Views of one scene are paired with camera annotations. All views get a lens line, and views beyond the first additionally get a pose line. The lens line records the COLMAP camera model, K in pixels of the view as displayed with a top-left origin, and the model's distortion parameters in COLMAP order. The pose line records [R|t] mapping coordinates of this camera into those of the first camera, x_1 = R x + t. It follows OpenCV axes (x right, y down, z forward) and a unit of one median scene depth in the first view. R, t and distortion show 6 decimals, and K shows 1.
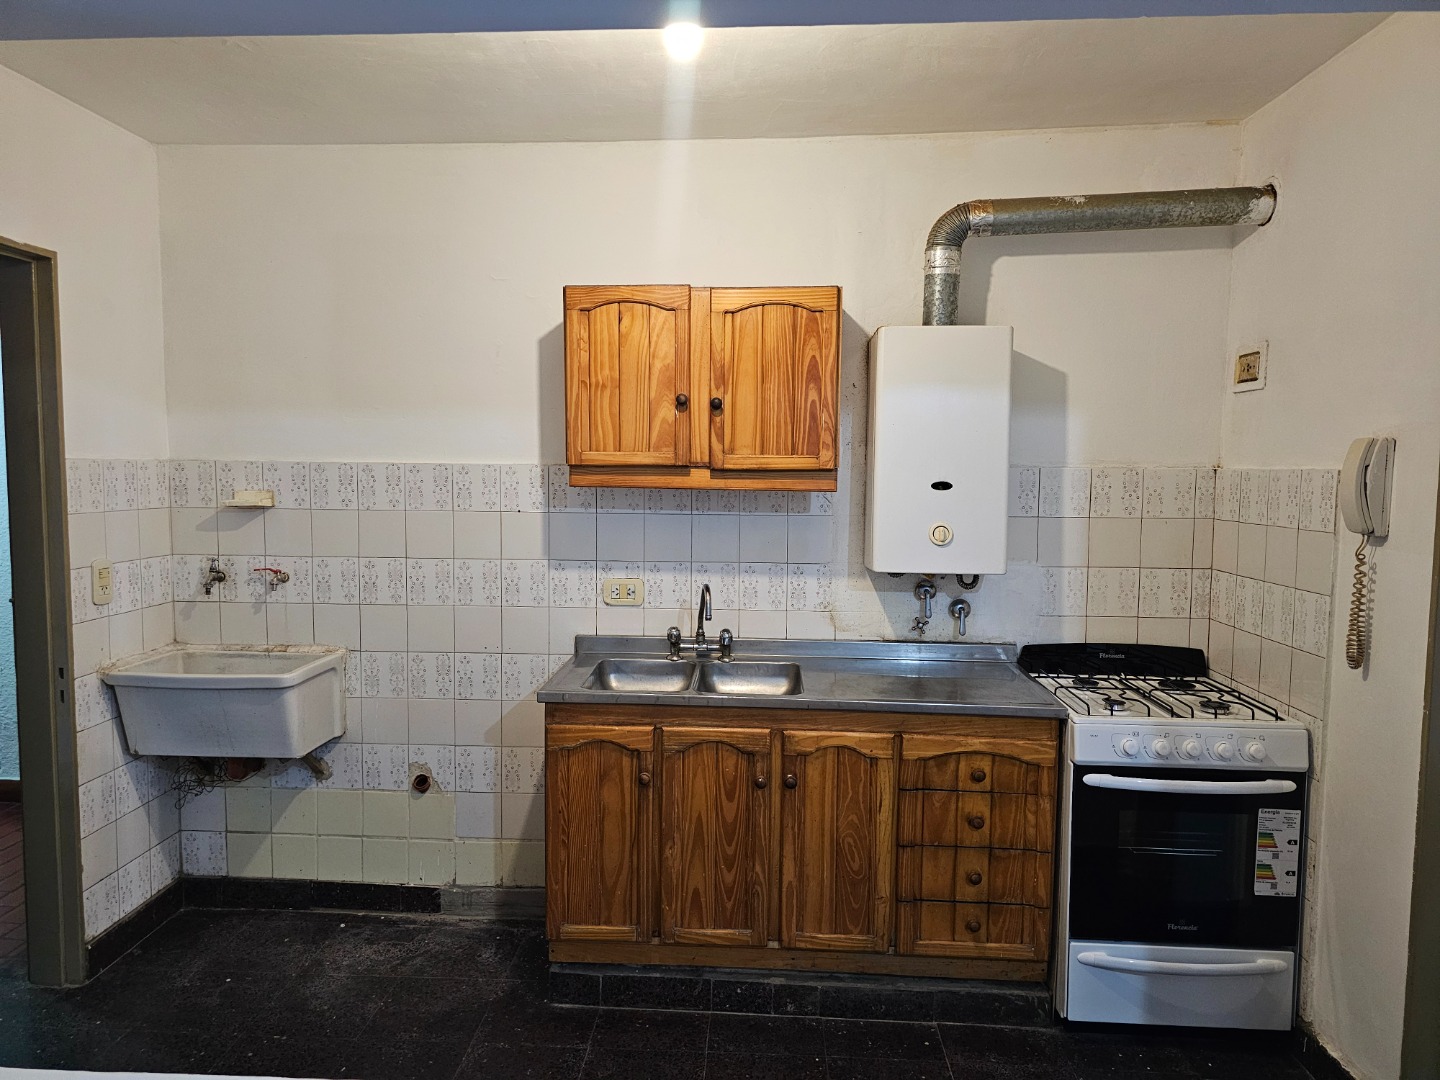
lens RADIAL K [[990.3, 0, 697.1], [0, 990.3, 541.1], [0, 0, 1]] dist [0.050041, -0.001657]
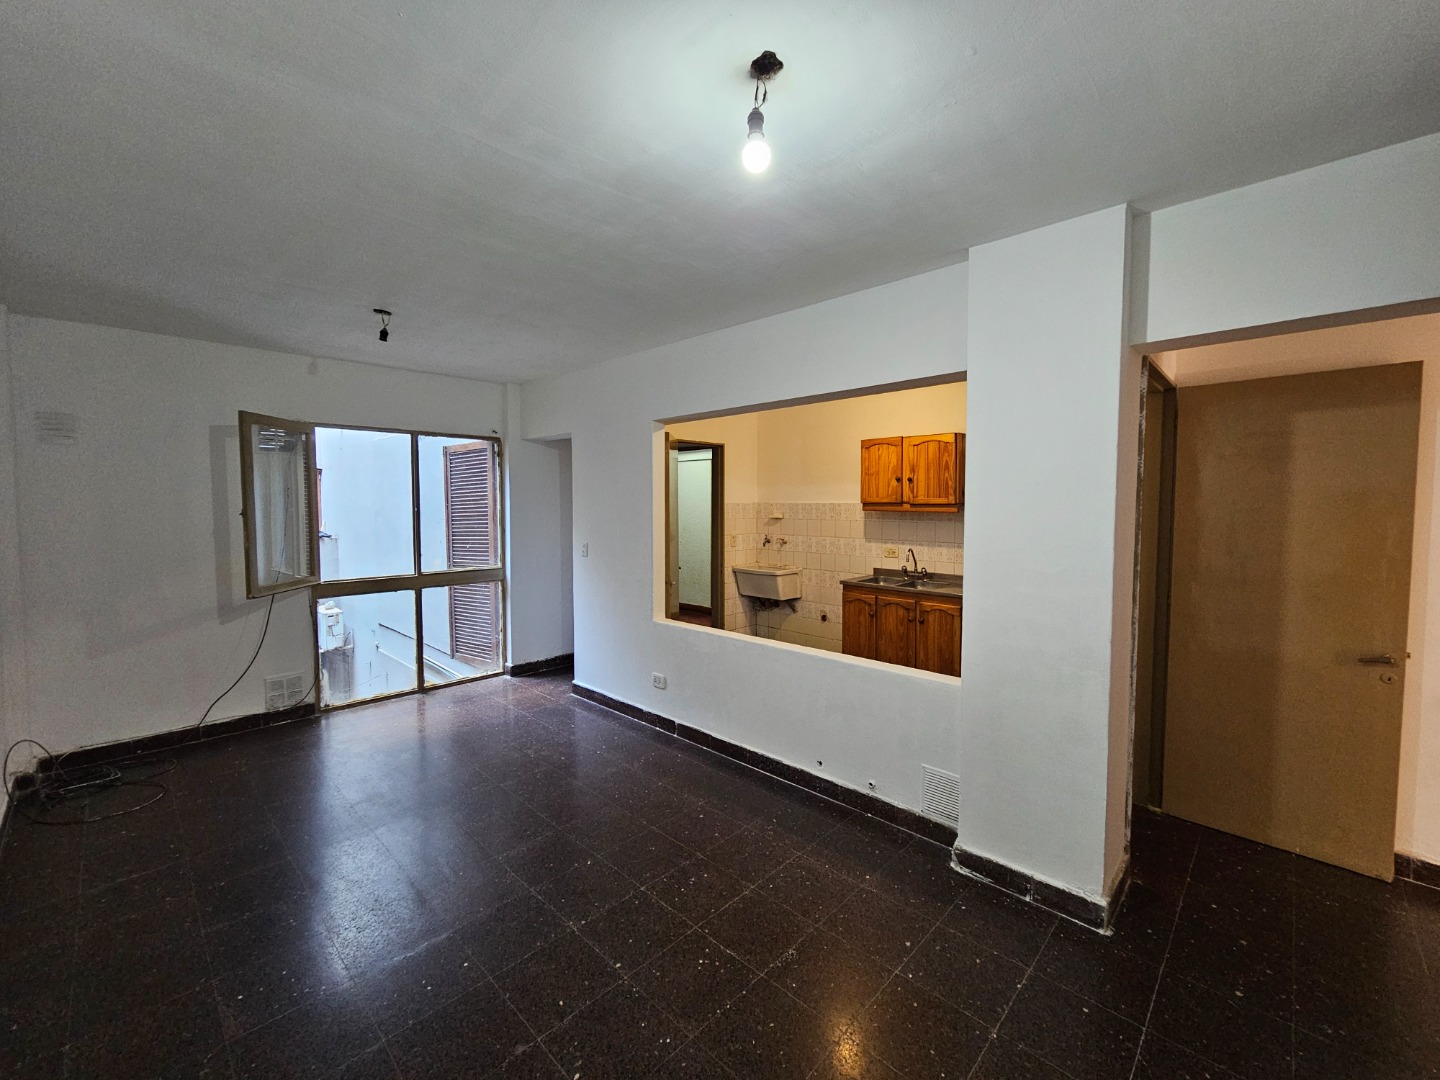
lens RADIAL K [[590.6, 0, 718.8], [0, 590.6, 531.5], [0, 0, 1]] dist [-0.000684, 0.000314]
pose [[0.760292, 0.022576, -0.649189, 0.609016], [-0.044763, 0.998841, -0.017689, 0.048182], [0.648038, 0.042509, 0.760421, -0.490346]]
